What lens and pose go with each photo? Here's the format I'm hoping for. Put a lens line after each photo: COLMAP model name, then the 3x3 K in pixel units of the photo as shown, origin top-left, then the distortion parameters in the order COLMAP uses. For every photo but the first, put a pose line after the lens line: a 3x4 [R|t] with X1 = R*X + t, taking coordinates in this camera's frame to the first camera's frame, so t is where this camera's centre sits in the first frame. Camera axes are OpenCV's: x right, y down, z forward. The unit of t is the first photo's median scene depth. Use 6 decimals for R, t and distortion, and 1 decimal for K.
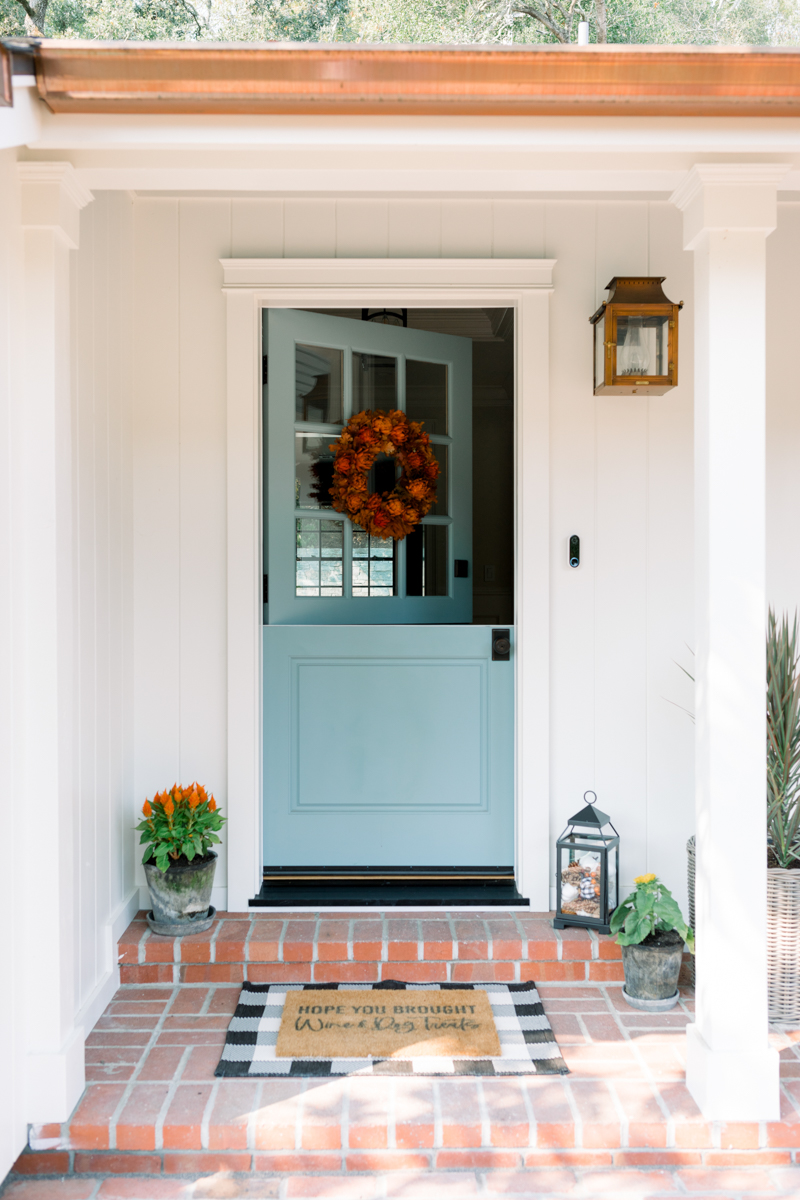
lens RADIAL K [[1118.0, 0, 400.0], [0, 1118.0, 600.0], [0, 0, 1]] dist [0.009126, 0.007652]
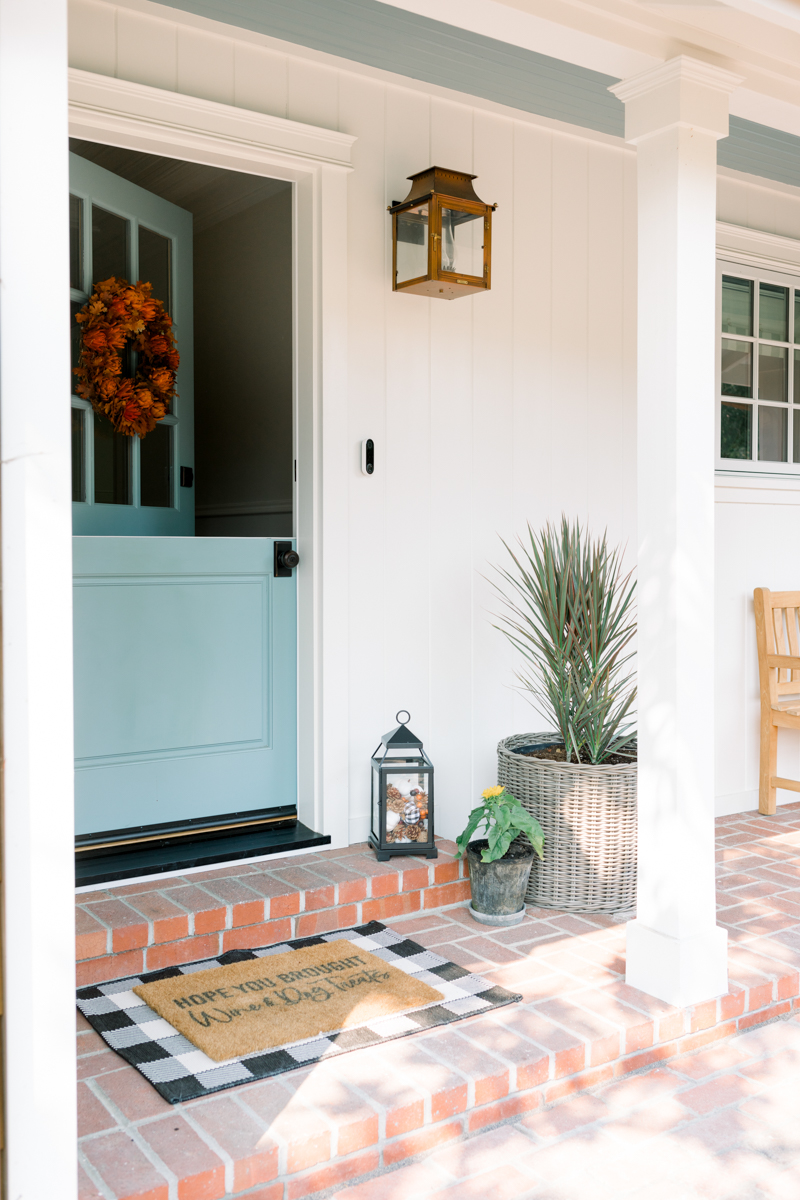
lens RADIAL K [[1131.6, 0, 400.9], [0, 1131.6, 566.2], [0, 0, 1]] dist [0.019531, -0.006383]
pose [[0.832636, -0.008975, 0.553747, -0.377586], [0.002154, 0.999914, 0.012966, 0.038747], [-0.553816, -0.009603, 0.832584, 0.220303]]
